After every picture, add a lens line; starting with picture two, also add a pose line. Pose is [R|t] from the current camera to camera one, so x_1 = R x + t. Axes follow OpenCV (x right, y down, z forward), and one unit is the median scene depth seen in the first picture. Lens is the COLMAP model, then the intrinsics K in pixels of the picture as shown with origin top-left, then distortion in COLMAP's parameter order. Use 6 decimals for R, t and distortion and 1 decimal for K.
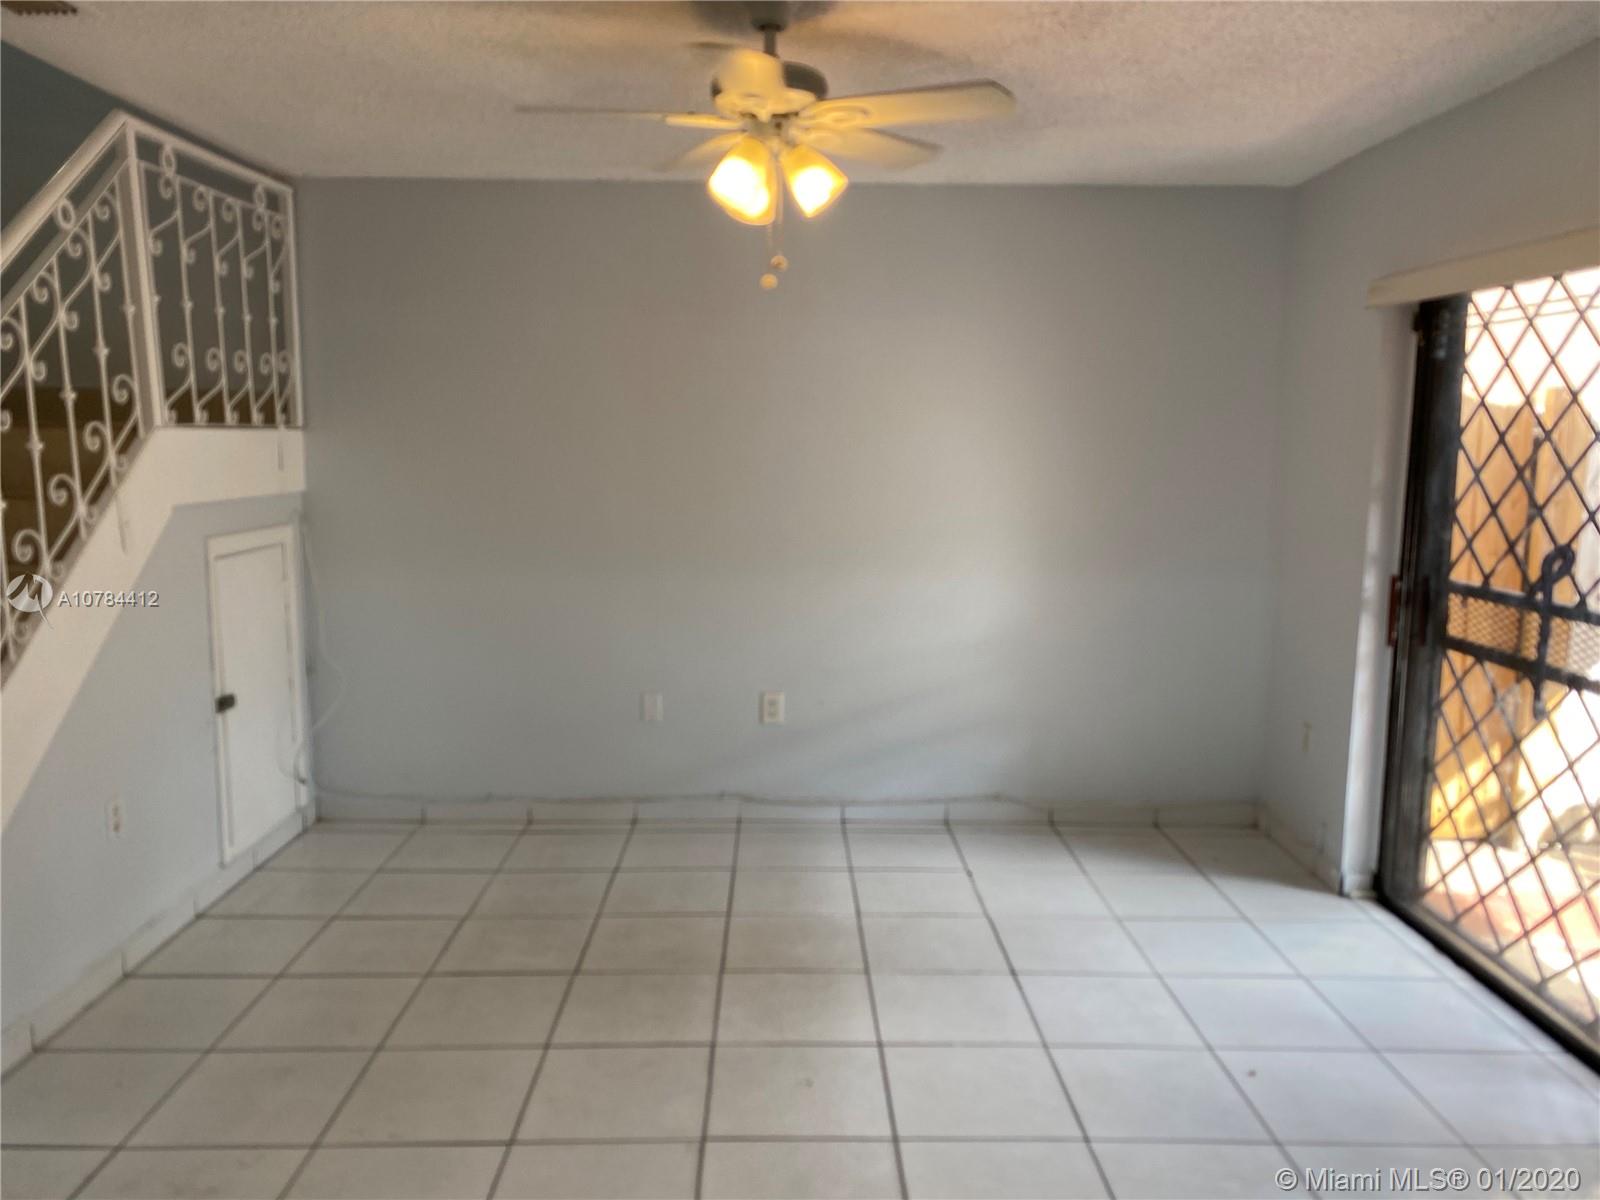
lens RADIAL K [[1227.5, 0, 787.0], [0, 1227.5, 586.5], [0, 0, 1]] dist [0.041576, -0.040718]
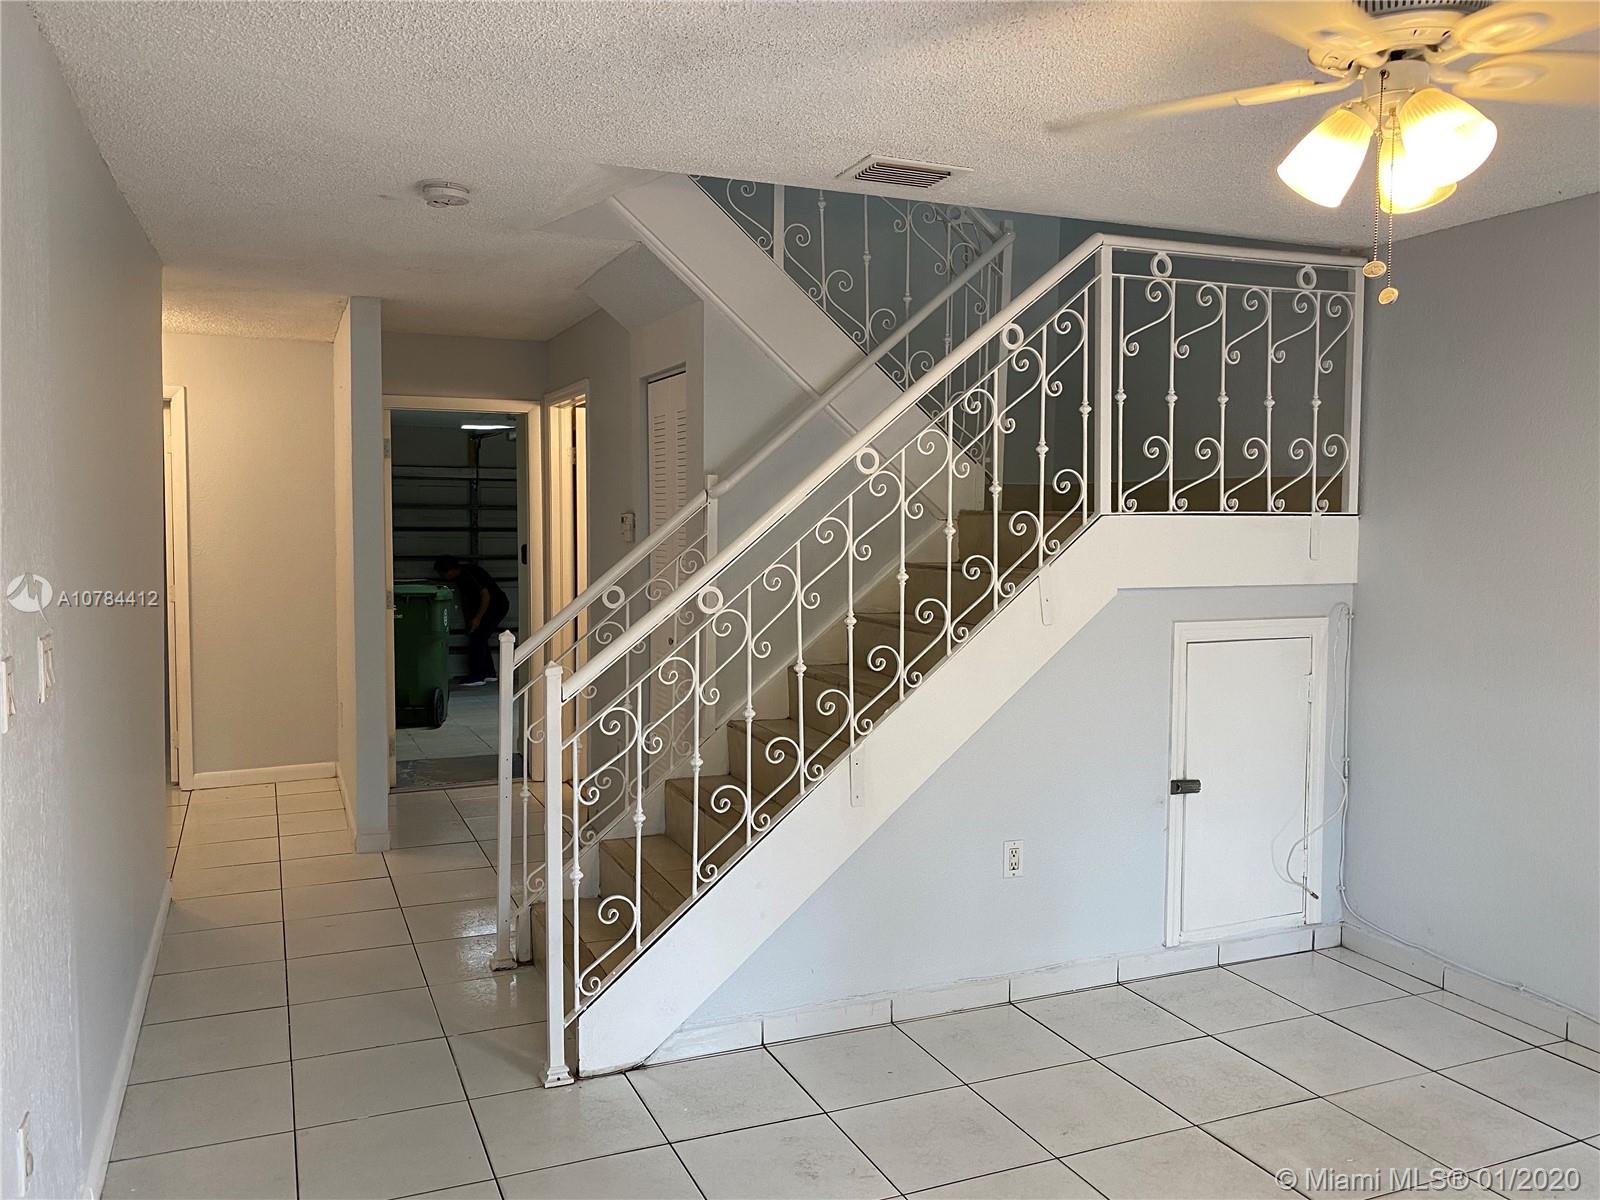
lens RADIAL K [[1227.5, 0, 793.1], [0, 1227.5, 592.4], [0, 0, 1]] dist [0.041576, -0.040718]
pose [[0.386002, 0.052822, -0.920984, 0.371165], [-0.115965, 0.993218, 0.008362, -0.037106], [0.915180, 0.103574, 0.389510, 0.327076]]
